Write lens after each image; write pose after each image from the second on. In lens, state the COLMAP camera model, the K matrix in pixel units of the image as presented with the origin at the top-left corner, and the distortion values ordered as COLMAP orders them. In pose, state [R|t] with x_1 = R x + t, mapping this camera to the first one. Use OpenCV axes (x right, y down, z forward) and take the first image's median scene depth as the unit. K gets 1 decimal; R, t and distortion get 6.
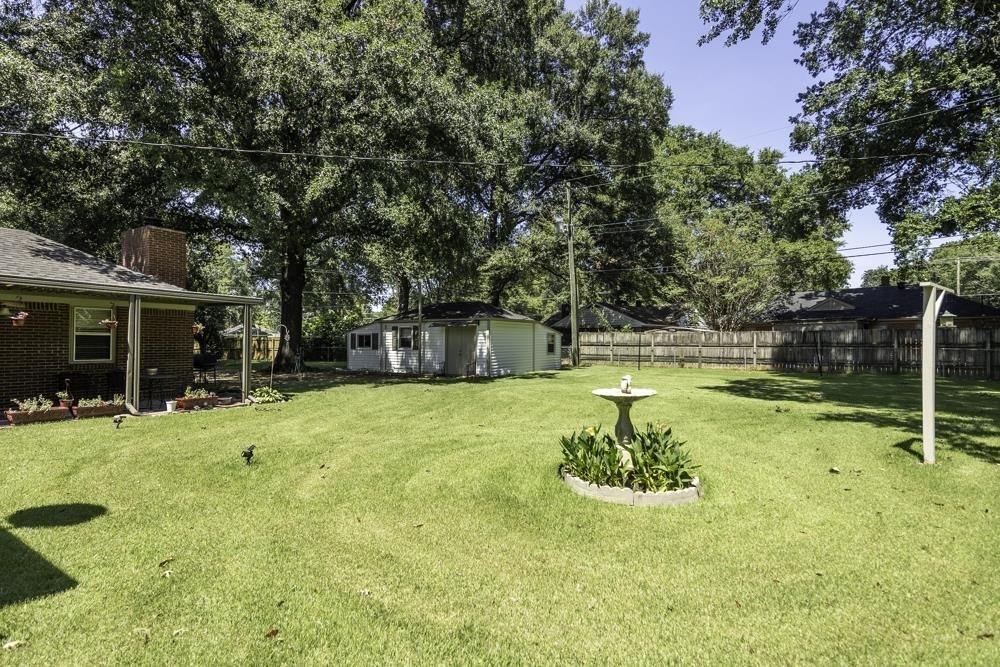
lens RADIAL K [[483.4, 0, 500.0], [0, 483.4, 333.5], [0, 0, 1]] dist [0.056868, -0.025253]
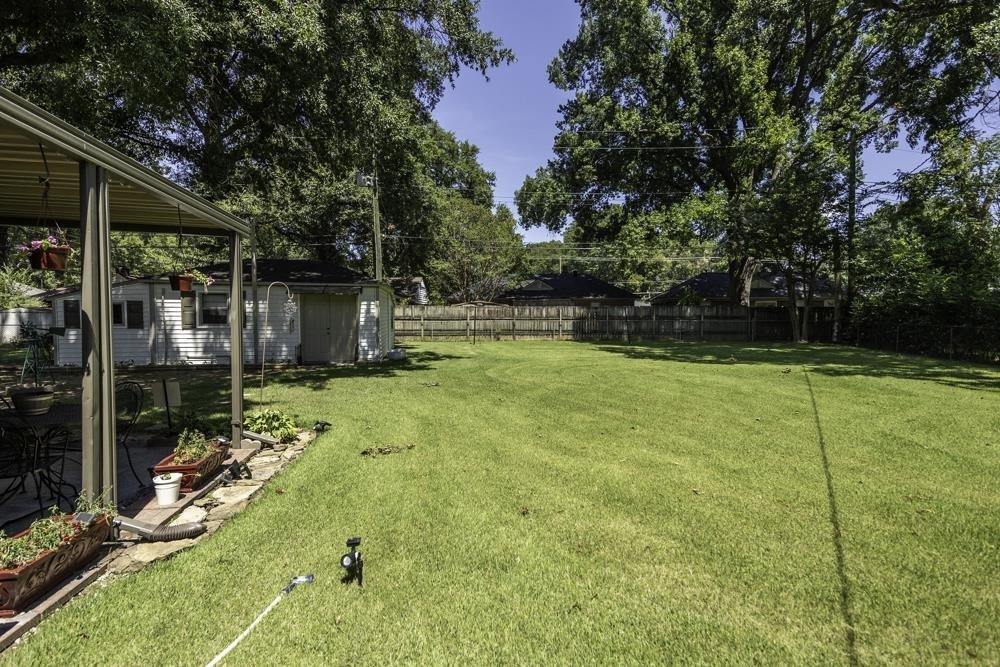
lens RADIAL K [[483.4, 0, 500.0], [0, 483.4, 333.5], [0, 0, 1]] dist [0.056868, -0.025253]
pose [[0.738391, -0.024896, 0.673913, -0.345051], [-0.012021, 0.998674, 0.050065, 0.003906], [-0.674266, -0.045069, 0.737112, 0.257884]]
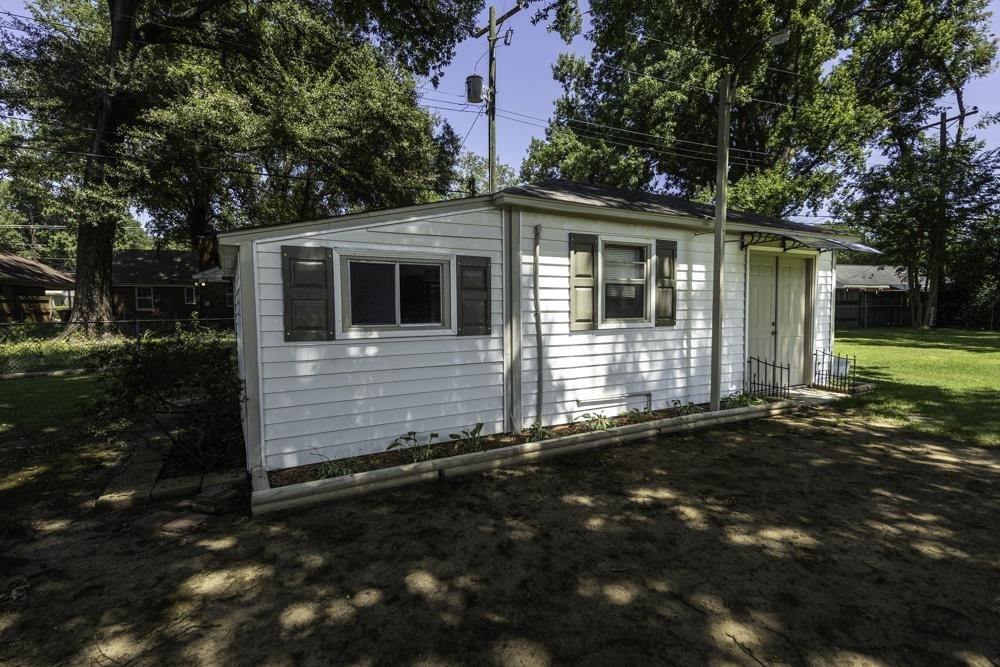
lens RADIAL K [[483.4, 0, 500.0], [0, 483.4, 333.5], [0, 0, 1]] dist [0.056868, -0.025253]
pose [[0.449486, -0.054526, 0.891622, -0.453258], [-0.007429, 0.997873, 0.064769, 0.019564], [-0.893256, -0.035737, 0.448125, 0.917134]]
